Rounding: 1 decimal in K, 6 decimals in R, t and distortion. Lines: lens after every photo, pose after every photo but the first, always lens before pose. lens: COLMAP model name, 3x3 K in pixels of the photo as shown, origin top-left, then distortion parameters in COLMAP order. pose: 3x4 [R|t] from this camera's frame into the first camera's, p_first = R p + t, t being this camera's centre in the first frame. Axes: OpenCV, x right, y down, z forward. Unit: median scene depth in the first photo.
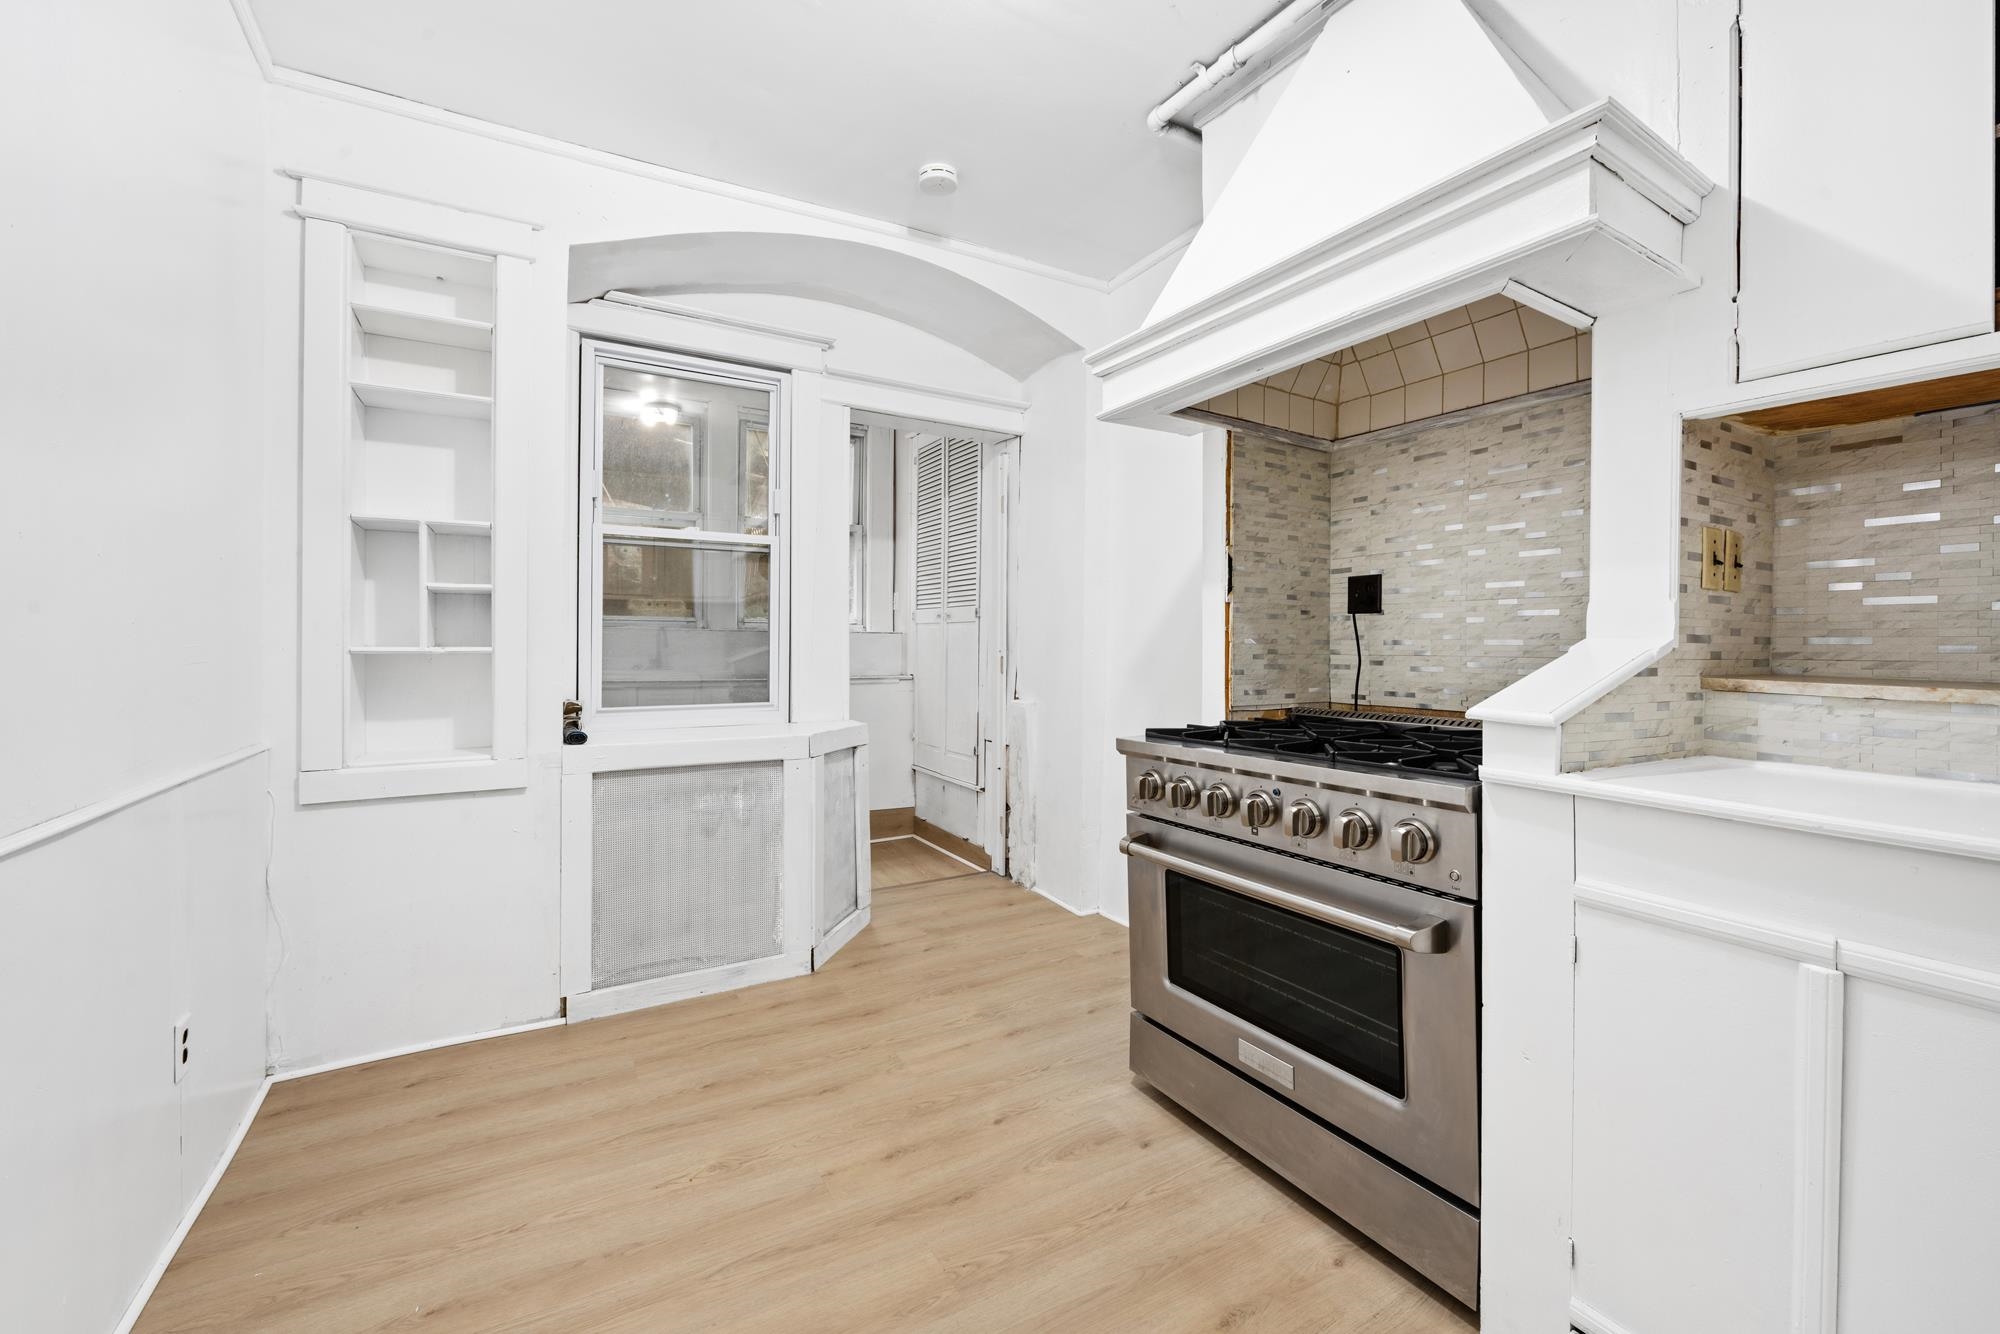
lens RADIAL K [[815.9, 0, 994.3], [0, 815.9, 640.2], [0, 0, 1]] dist [-0.005097, -0.001802]
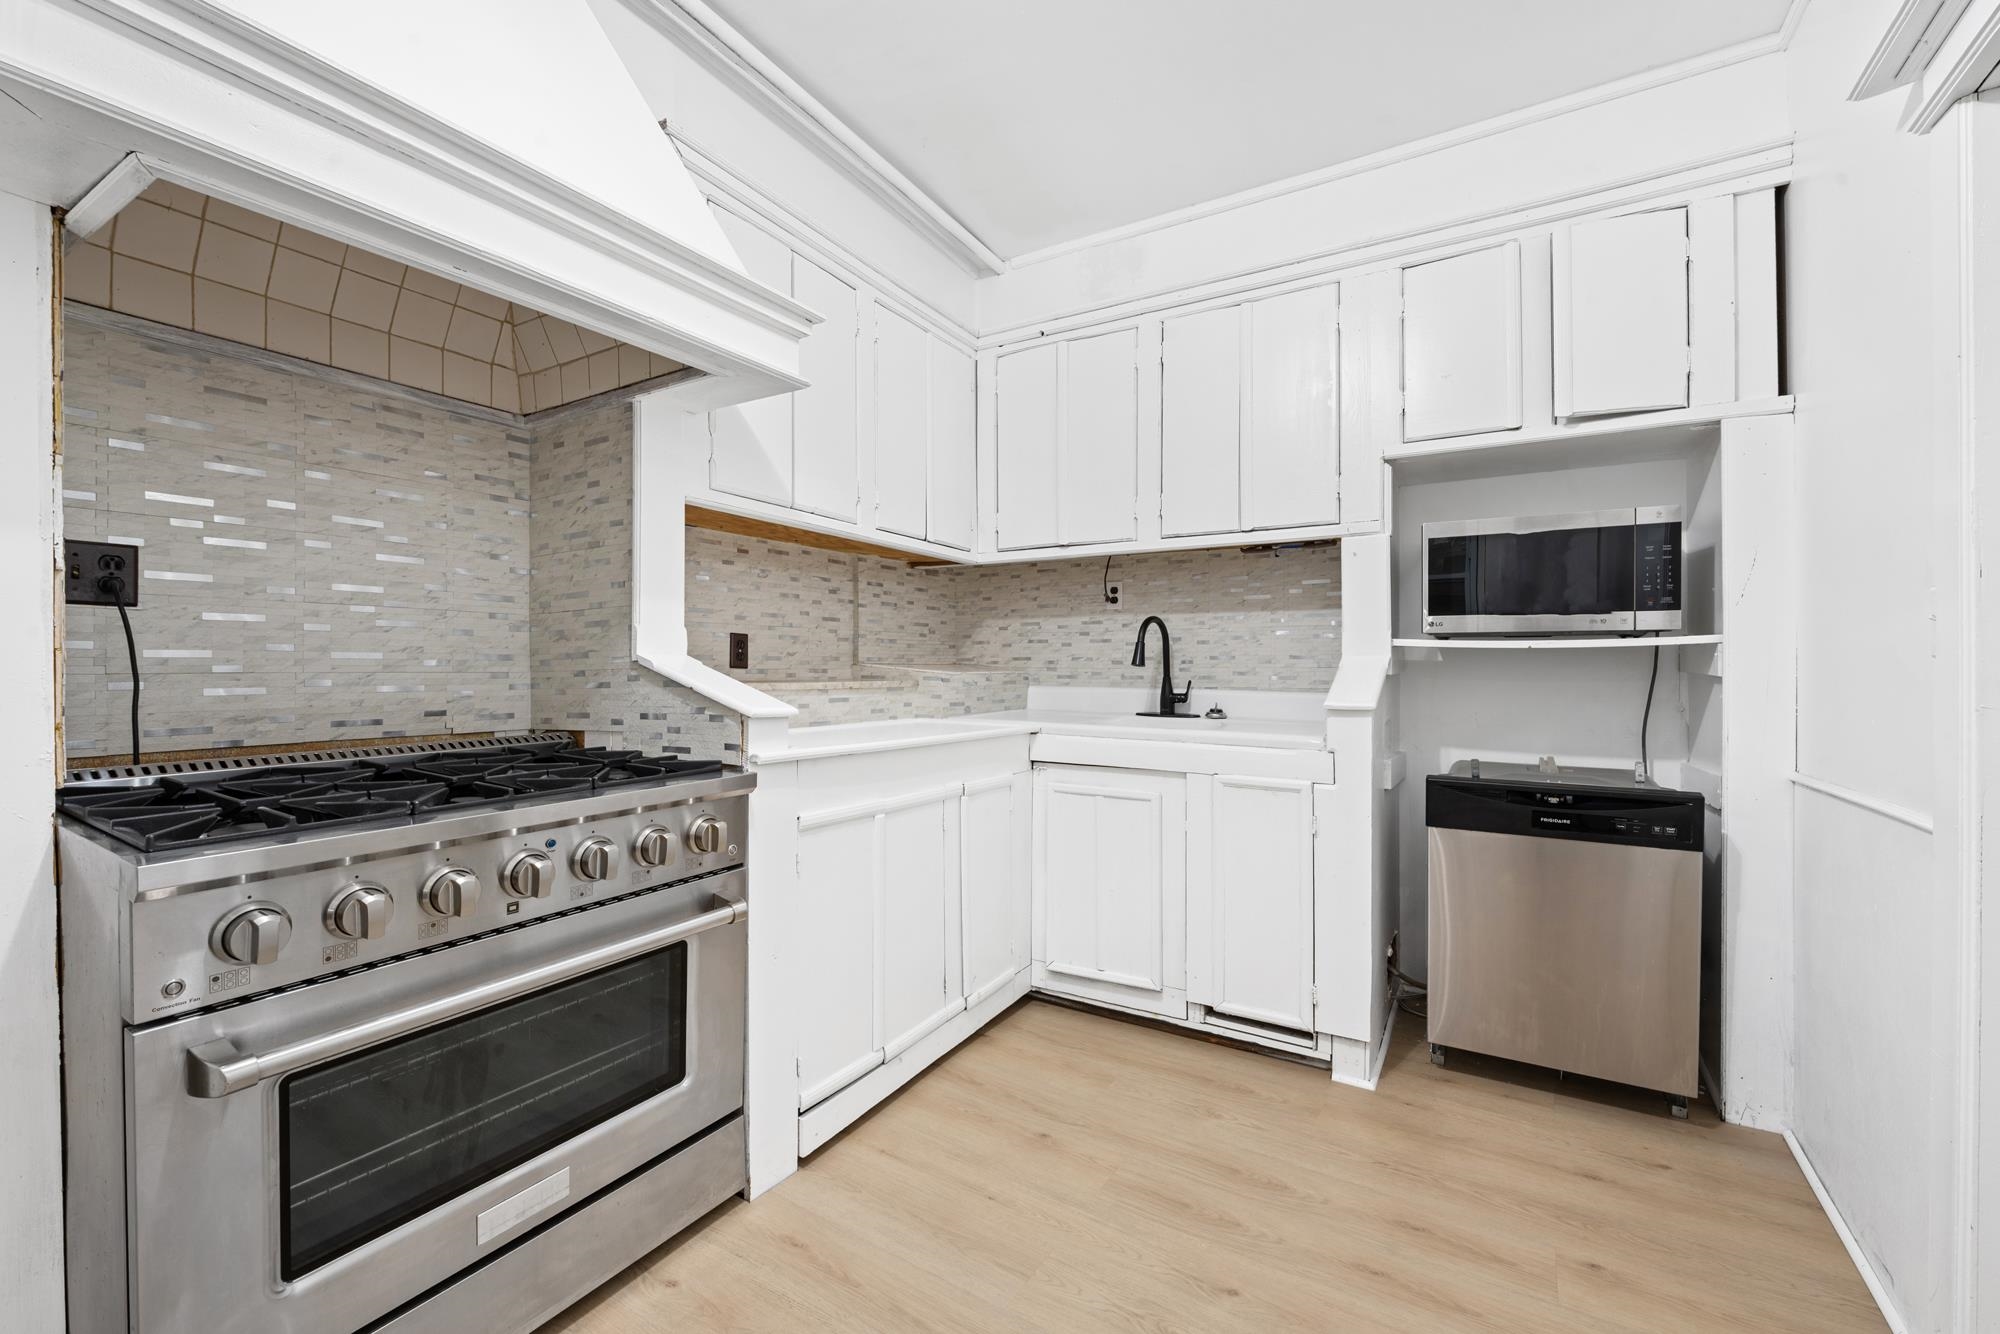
lens RADIAL K [[815.9, 0, 1042.3], [0, 815.9, 654.0], [0, 0, 1]] dist [-0.005097, -0.001802]
pose [[-0.493495, 0.007720, 0.869714, -0.454818], [-0.008751, 0.999866, -0.013841, 0.006229], [-0.869705, -0.014441, -0.493361, 0.756410]]
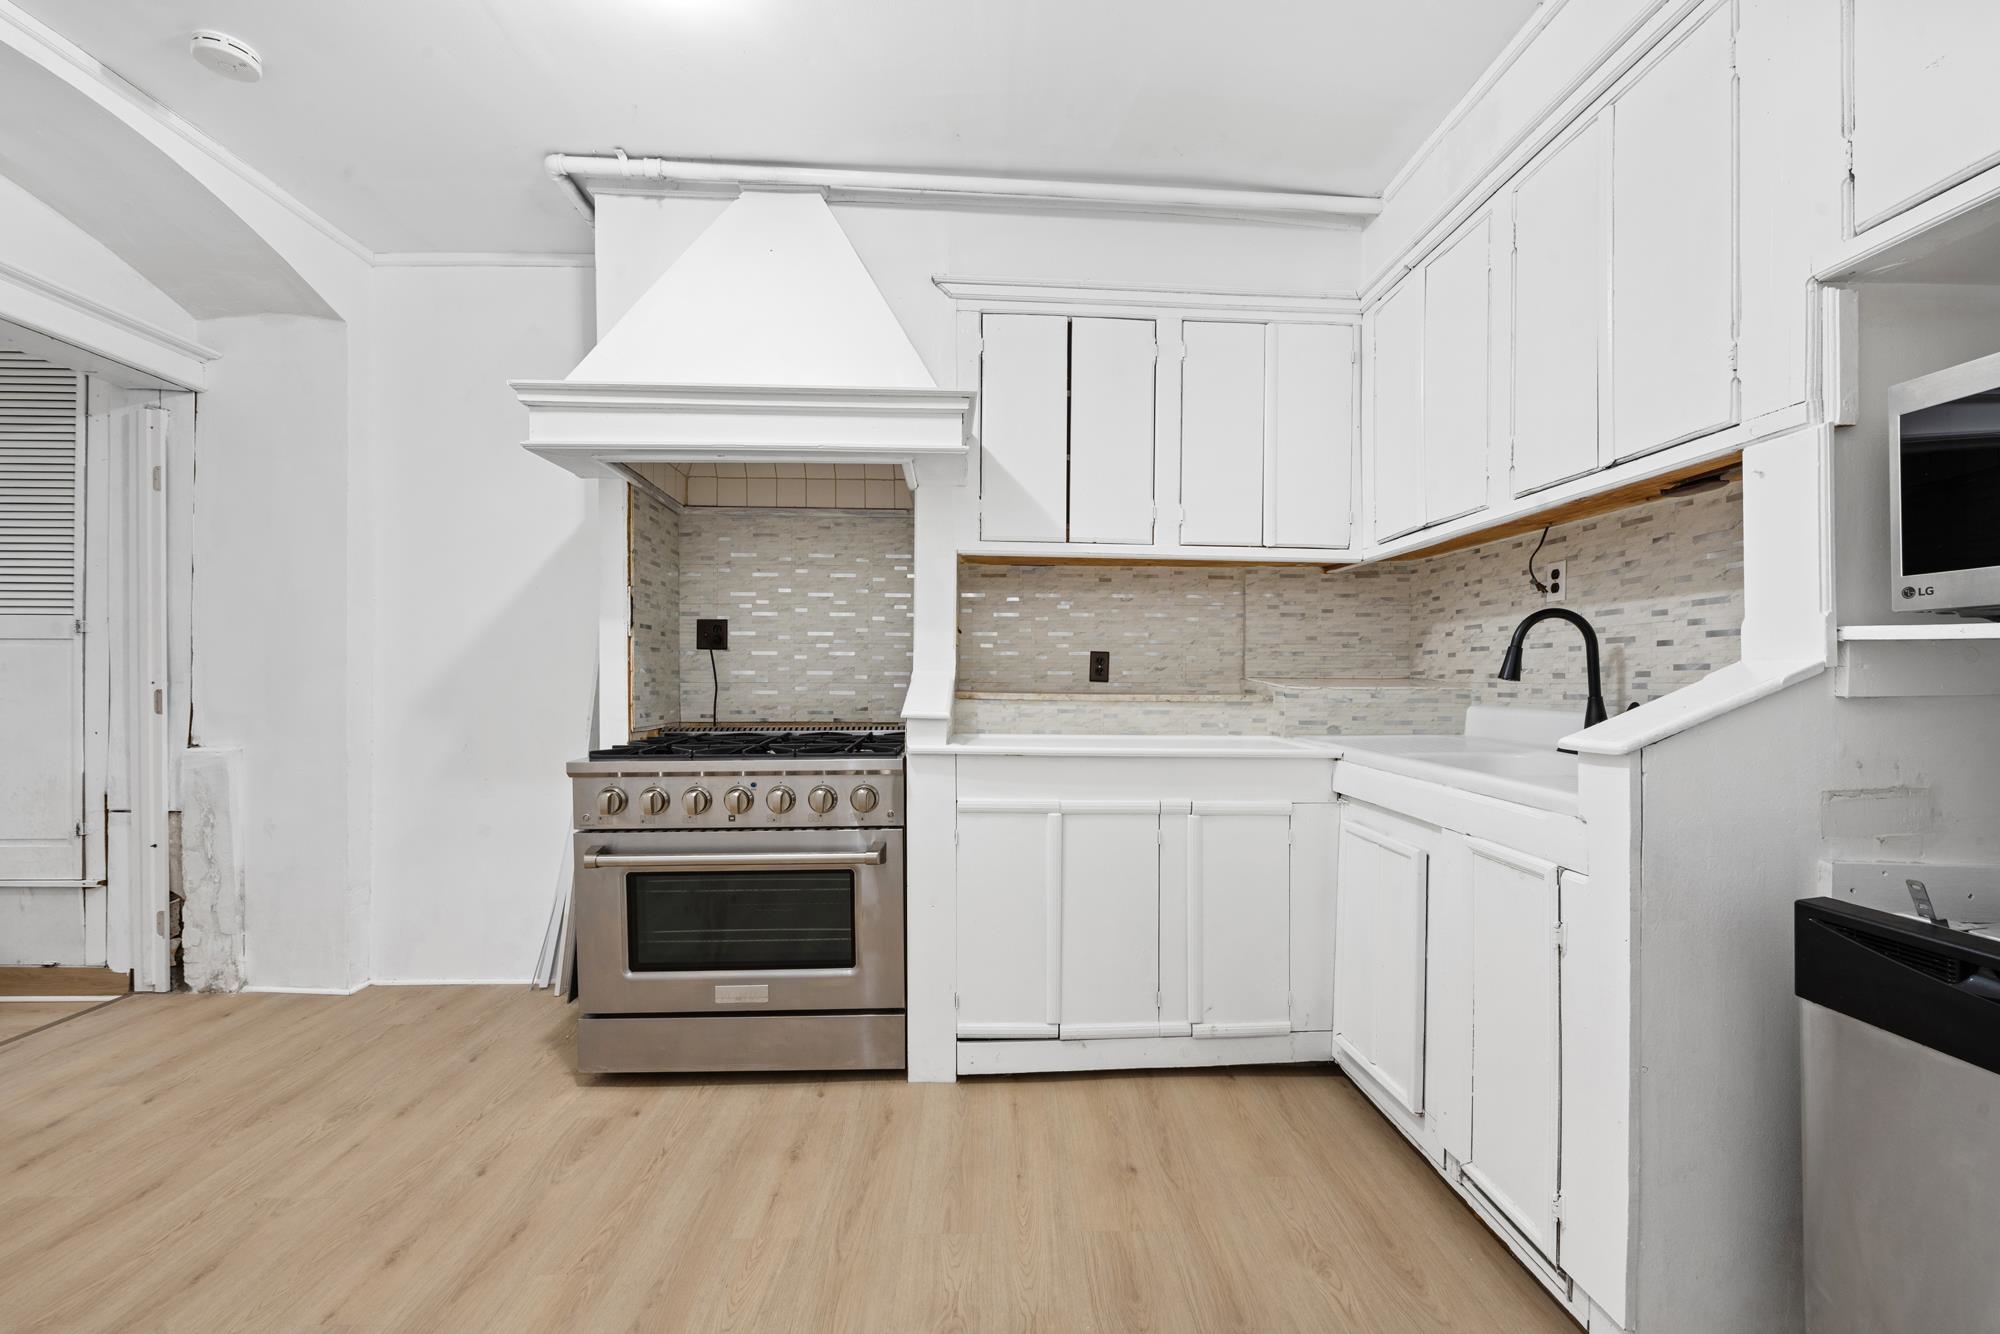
lens RADIAL K [[815.9, 0, 998.3], [0, 815.9, 671.9], [0, 0, 1]] dist [-0.005097, -0.001802]
pose [[0.471119, 0.005741, 0.882051, -0.498355], [-0.006755, 0.999973, -0.002901, 0.002767], [-0.882044, -0.004592, 0.471145, 0.019080]]
